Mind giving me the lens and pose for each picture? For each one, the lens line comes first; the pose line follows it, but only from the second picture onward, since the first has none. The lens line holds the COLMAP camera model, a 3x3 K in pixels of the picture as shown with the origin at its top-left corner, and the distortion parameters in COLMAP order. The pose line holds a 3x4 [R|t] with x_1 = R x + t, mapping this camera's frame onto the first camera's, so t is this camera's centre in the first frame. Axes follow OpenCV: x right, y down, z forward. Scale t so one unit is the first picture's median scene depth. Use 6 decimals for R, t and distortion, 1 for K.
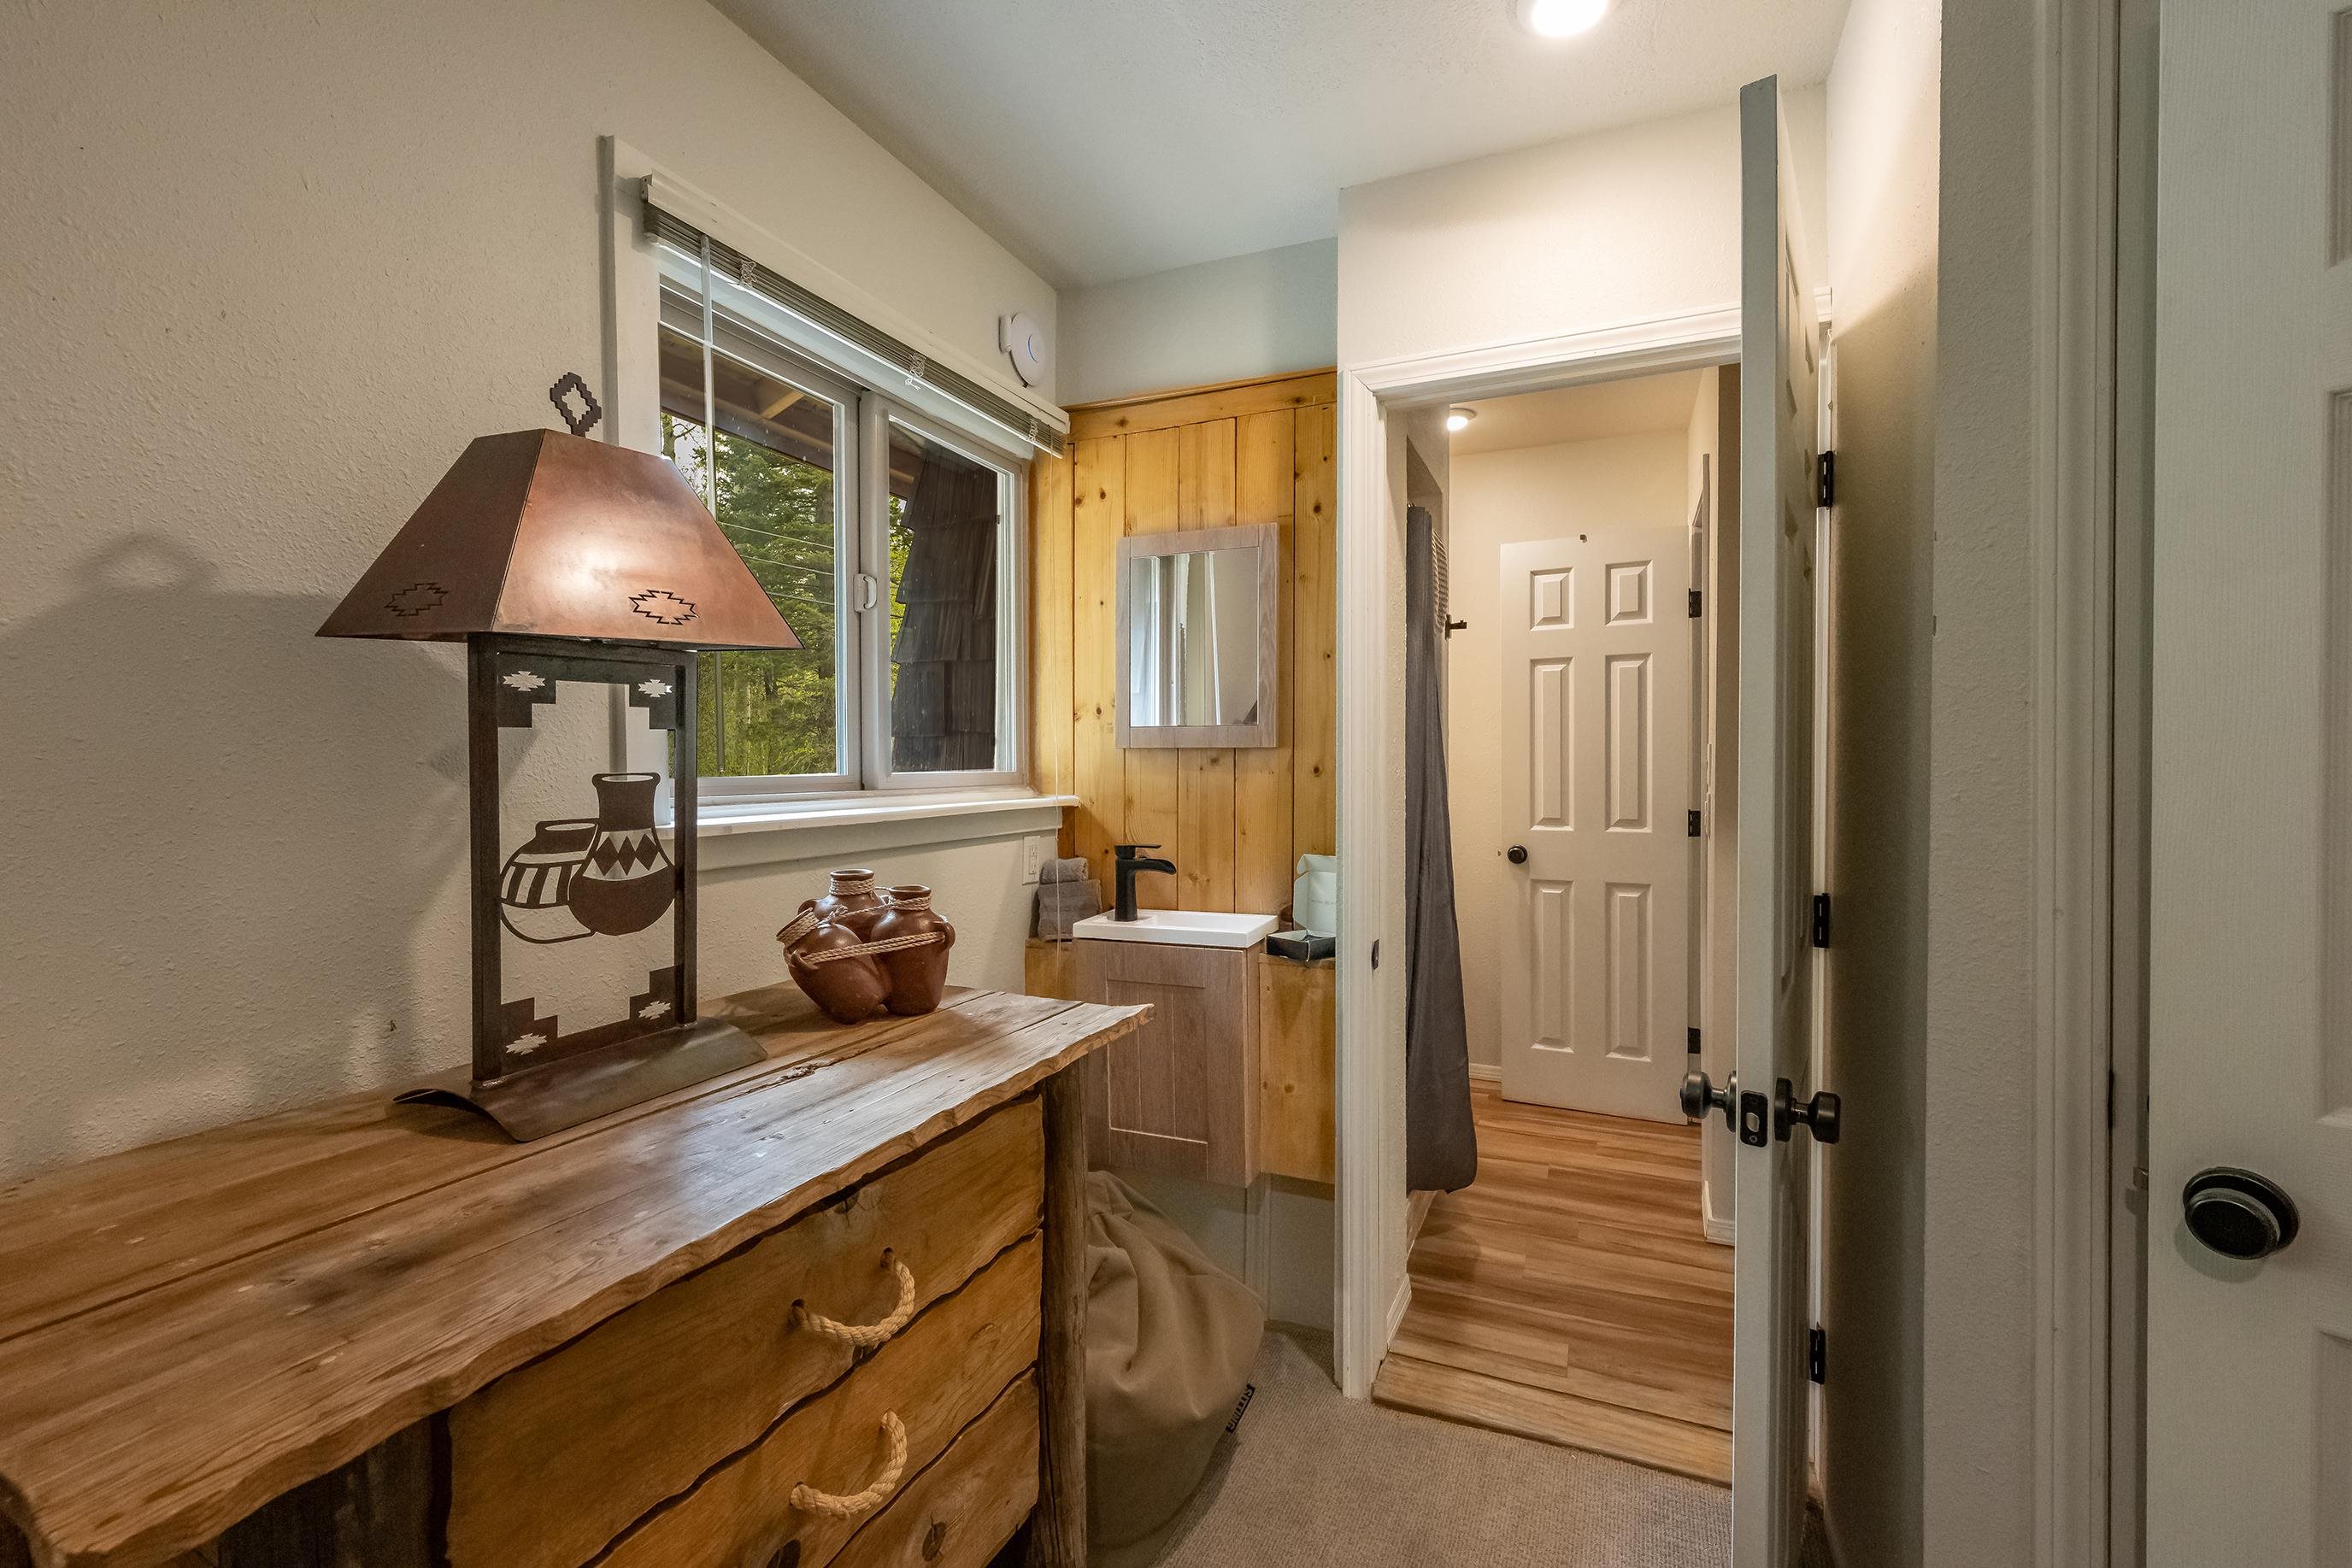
lens RADIAL K [[992.2, 0, 1176.0], [0, 992.2, 784.0], [0, 0, 1]] dist [-0.000414, 0.000003]
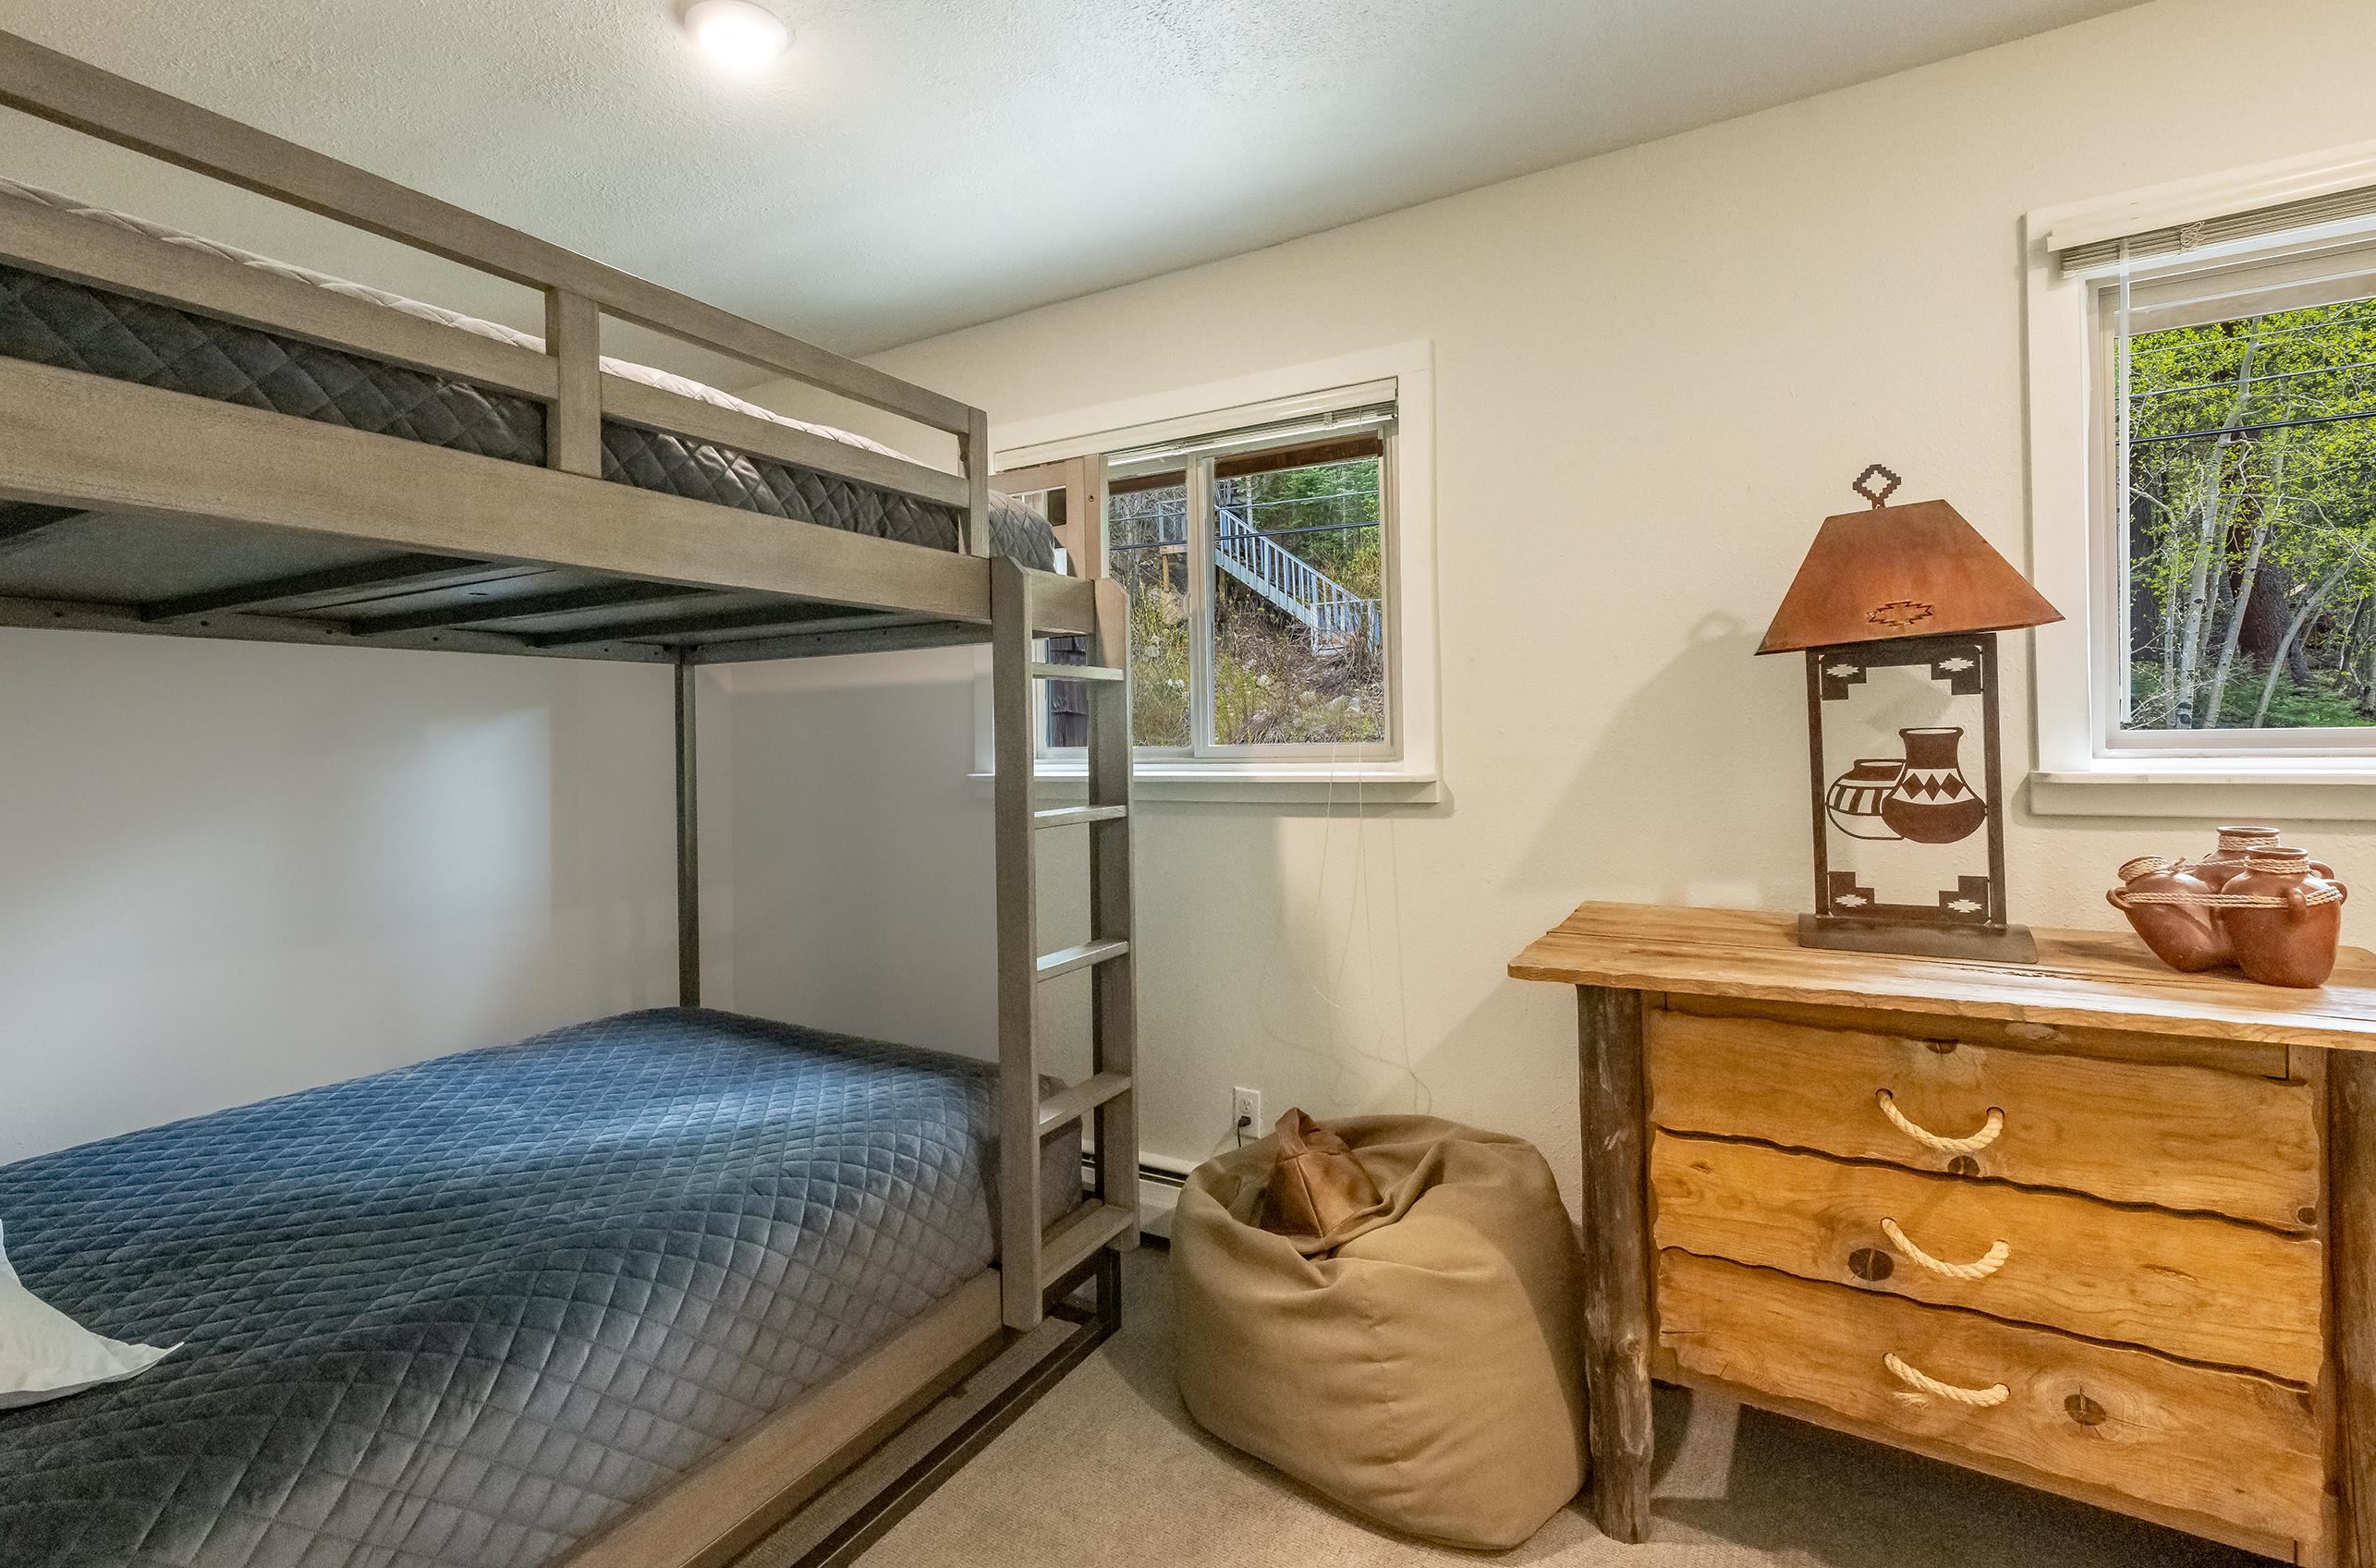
lens RADIAL K [[1067.2, 0, 1184.9], [0, 1067.2, 727.0], [0, 0, 1]] dist [-0.000013, -0.000015]
pose [[-0.086442, -0.003225, -0.996252, 1.080306], [-0.002394, 0.999993, -0.003029, -0.005263], [0.996254, 0.002123, -0.086449, 0.091002]]
